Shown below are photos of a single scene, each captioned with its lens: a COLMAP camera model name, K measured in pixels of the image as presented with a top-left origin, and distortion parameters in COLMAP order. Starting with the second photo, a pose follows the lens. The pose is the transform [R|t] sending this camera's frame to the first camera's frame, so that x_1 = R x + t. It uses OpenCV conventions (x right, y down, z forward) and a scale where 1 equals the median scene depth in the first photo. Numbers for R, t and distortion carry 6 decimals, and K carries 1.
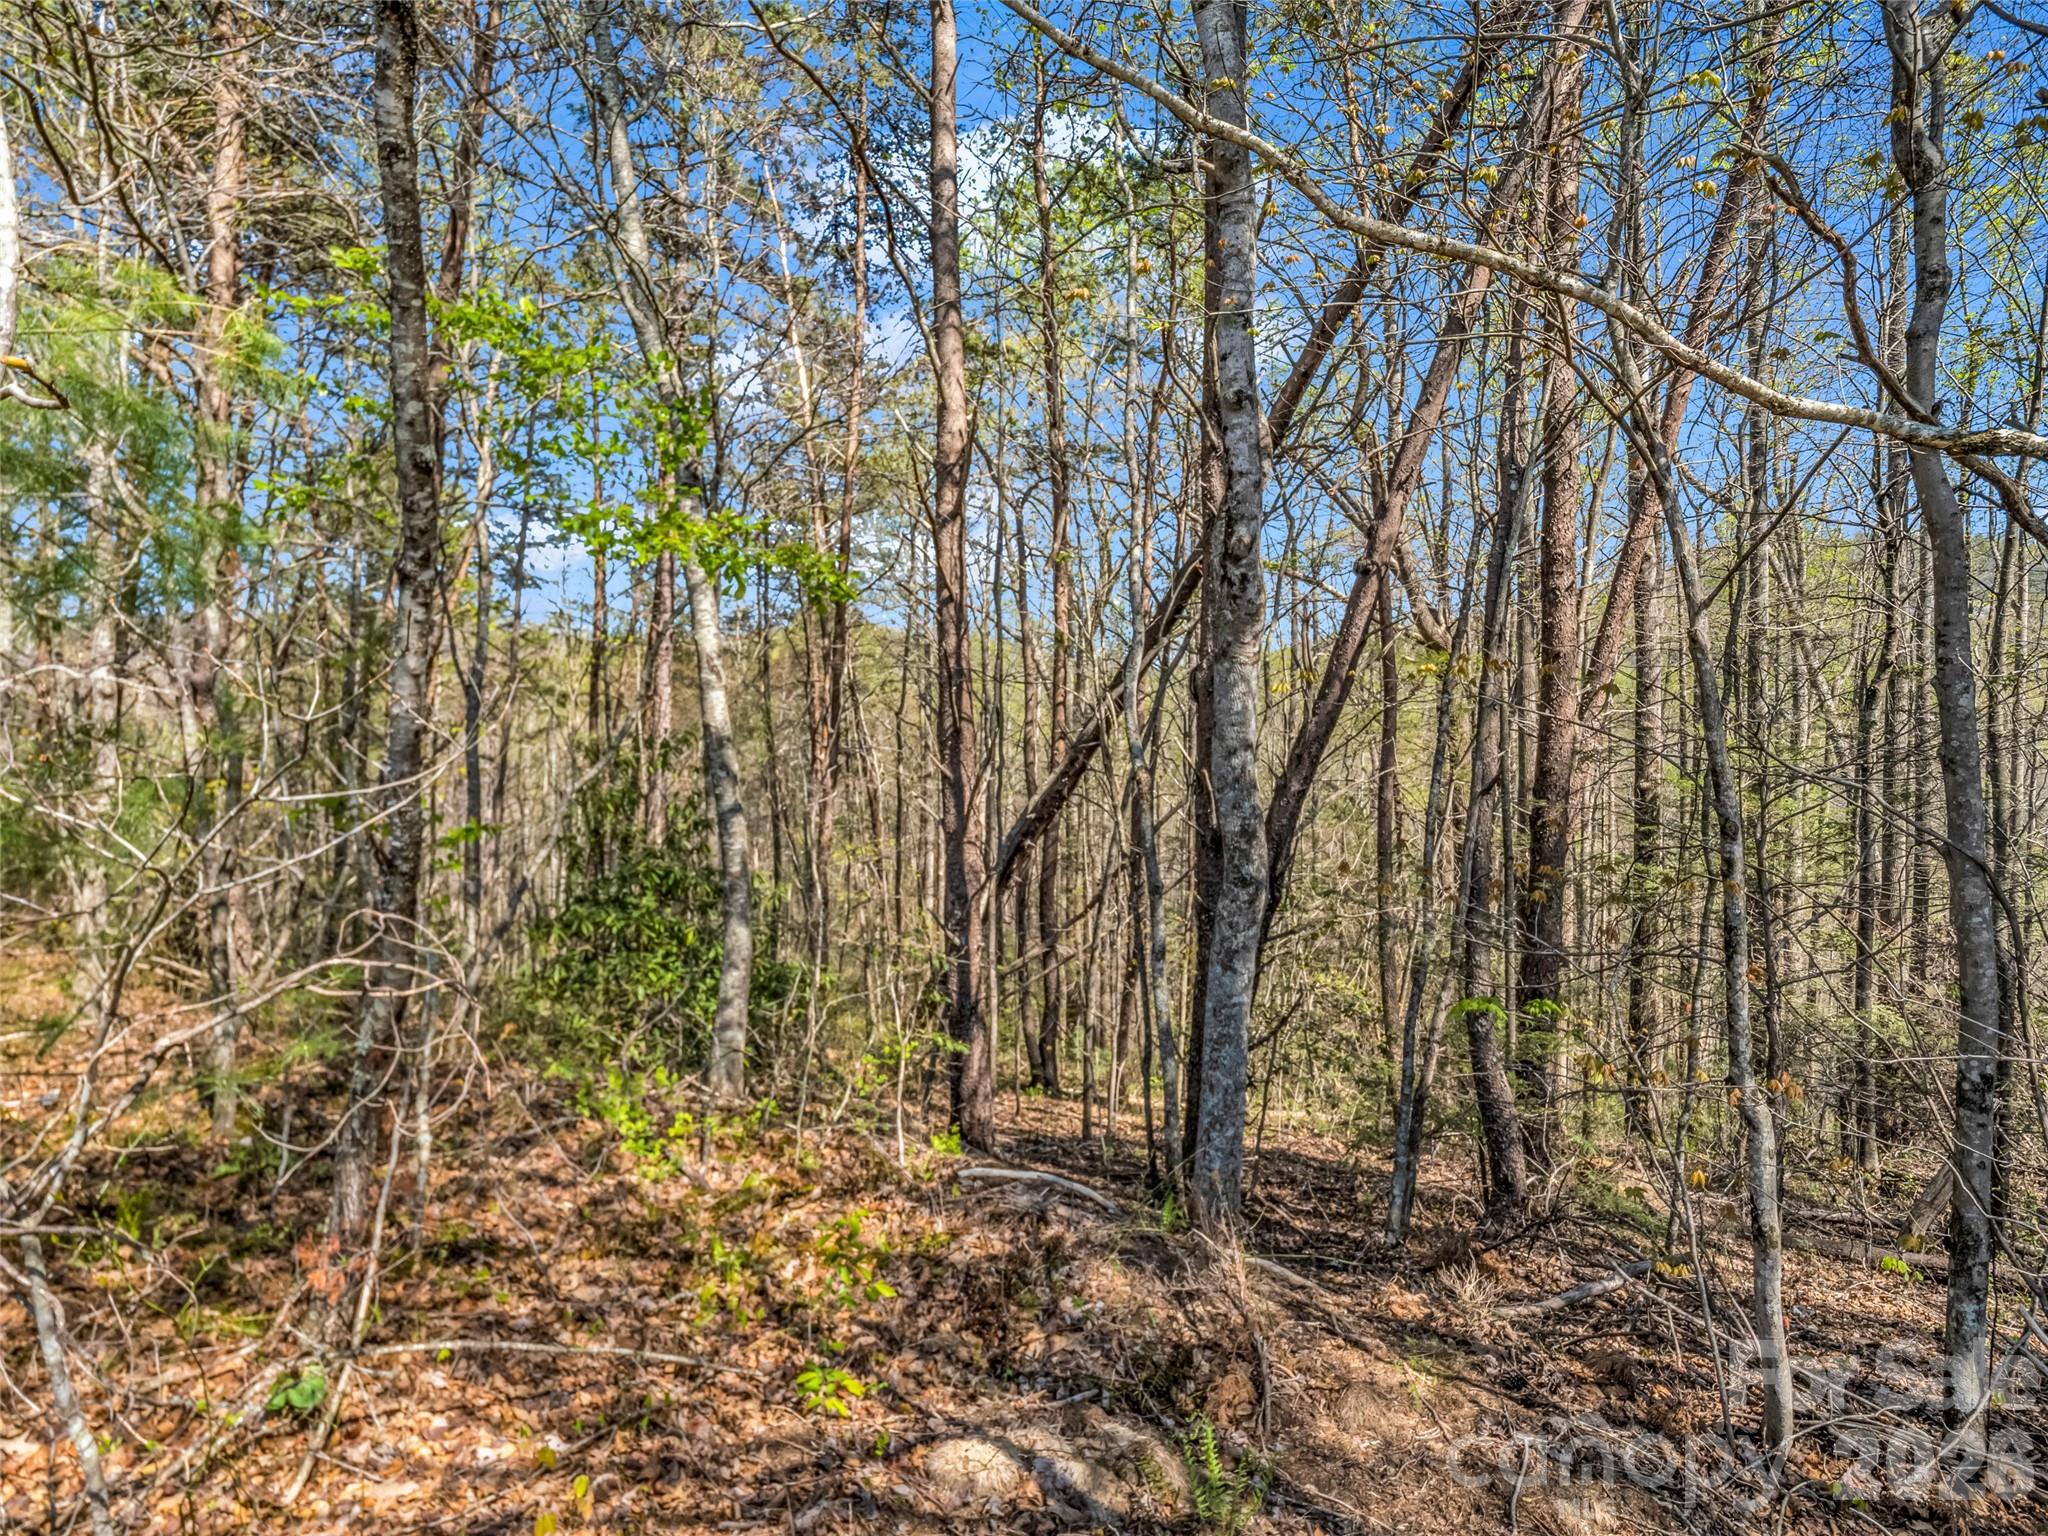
lens RADIAL K [[931.1, 0, 1011.1], [0, 931.1, 776.1], [0, 0, 1]] dist [-0.000316, -0.000555]
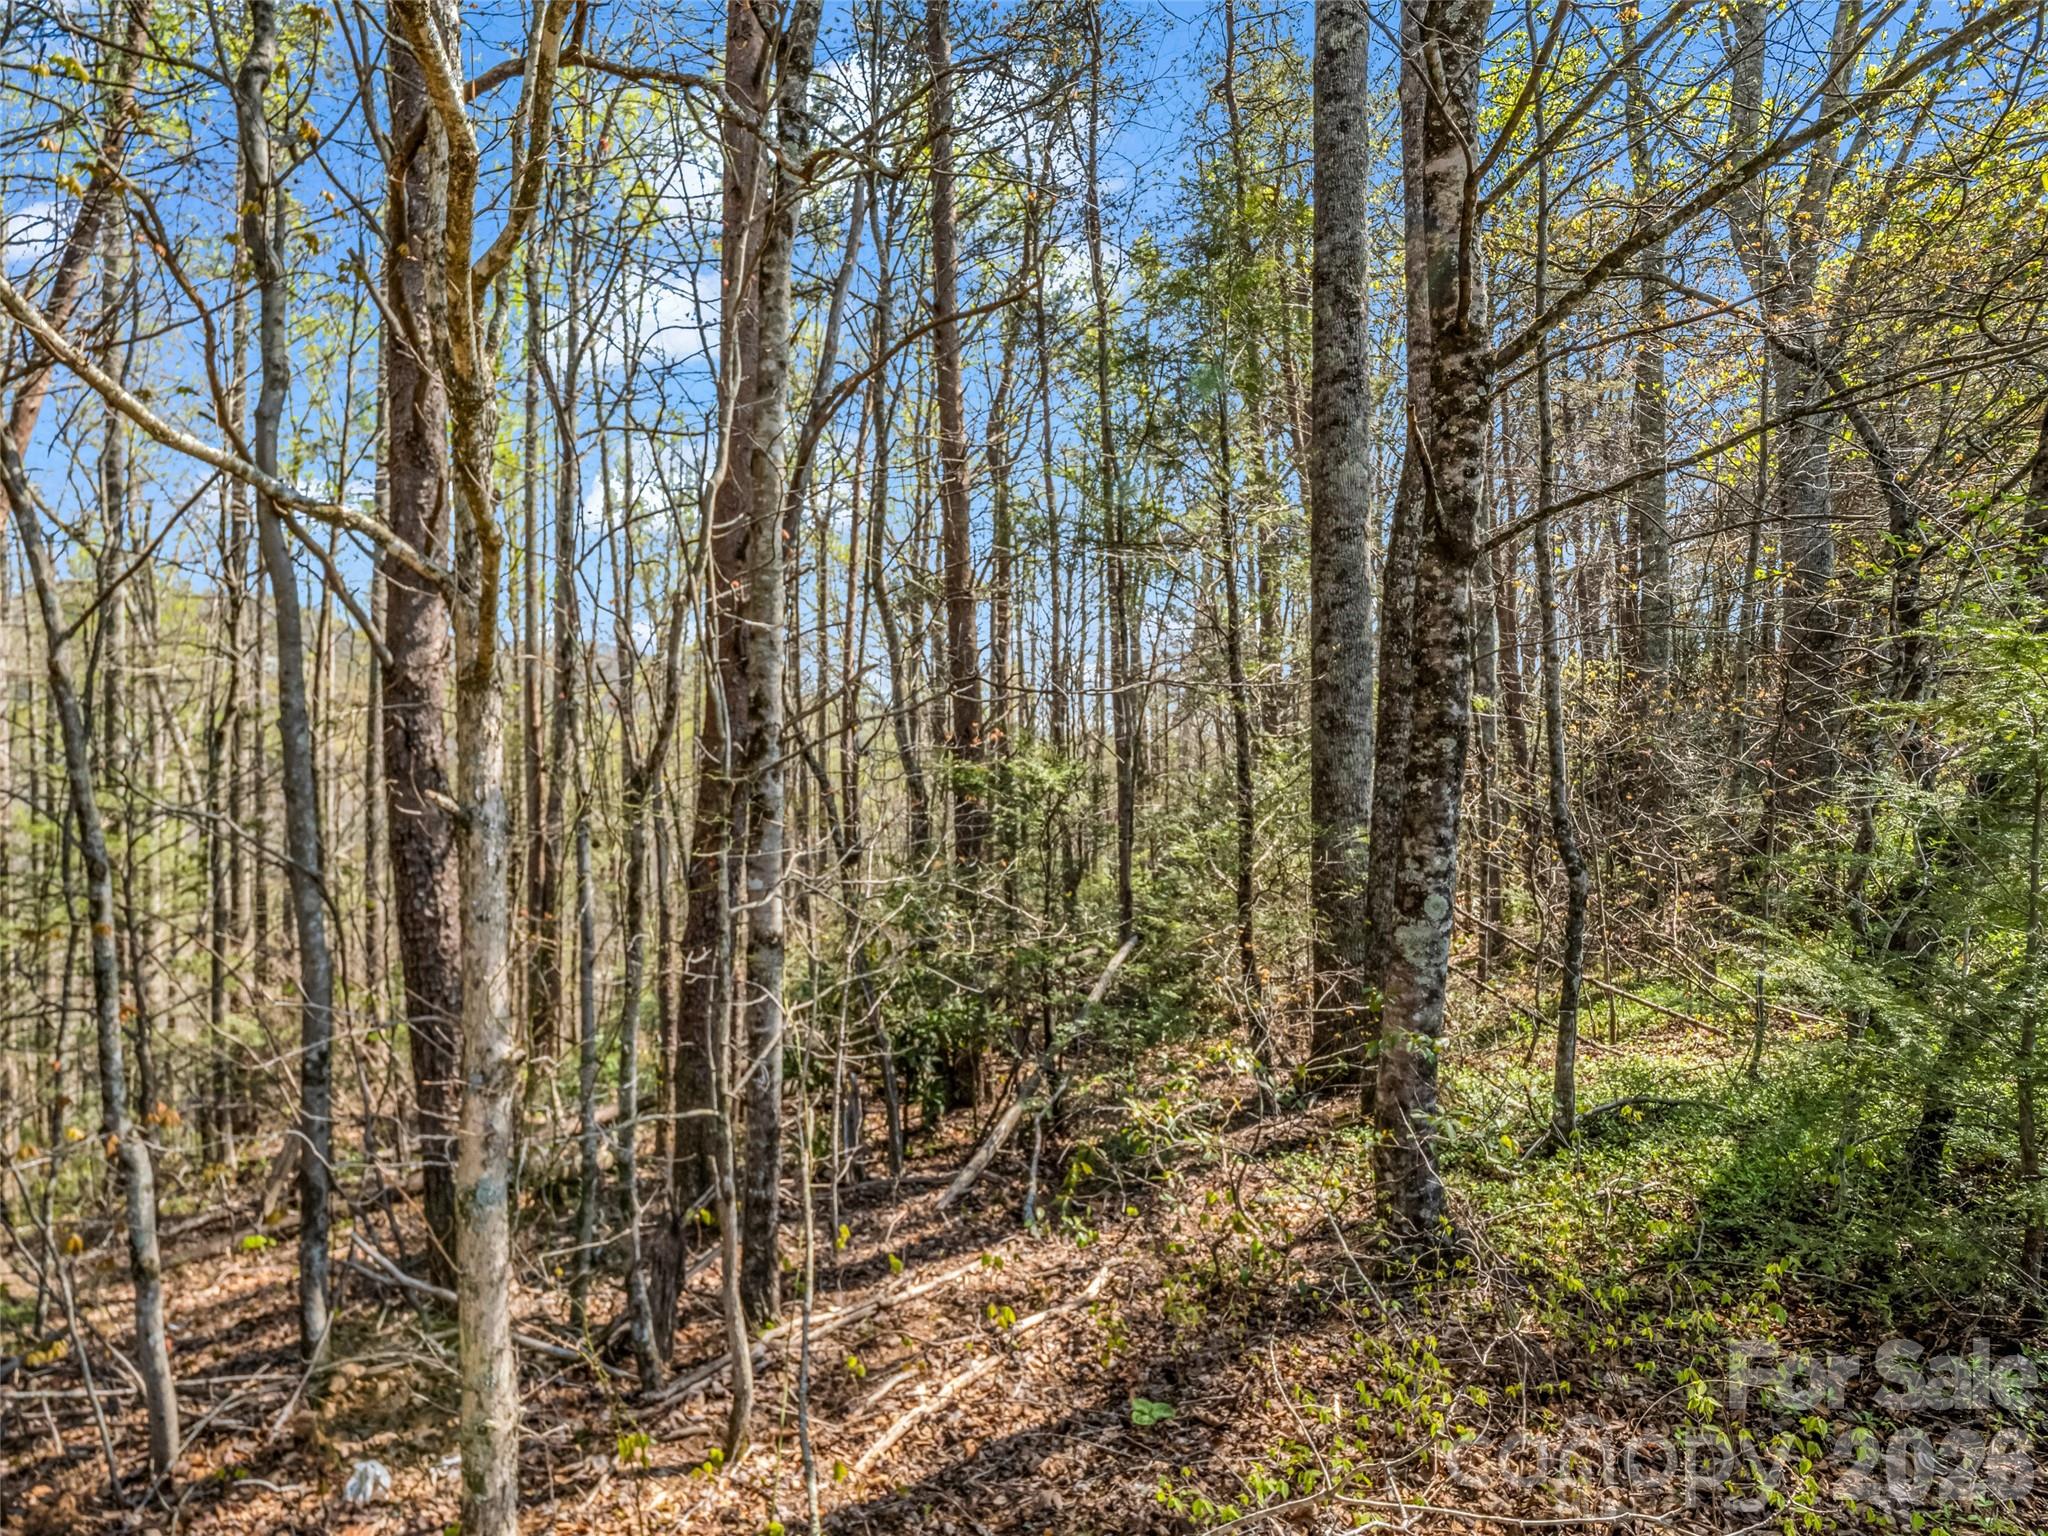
lens RADIAL K [[1074.8, 0, 988.9], [0, 1074.8, 742.3], [0, 0, 1]] dist [-0.016207, 0.000924]
pose [[0.266540, -0.001713, 0.963822, -0.053627], [0.042089, 0.999065, -0.009863, -0.028728], [-0.962904, 0.043195, 0.266363, -0.214240]]
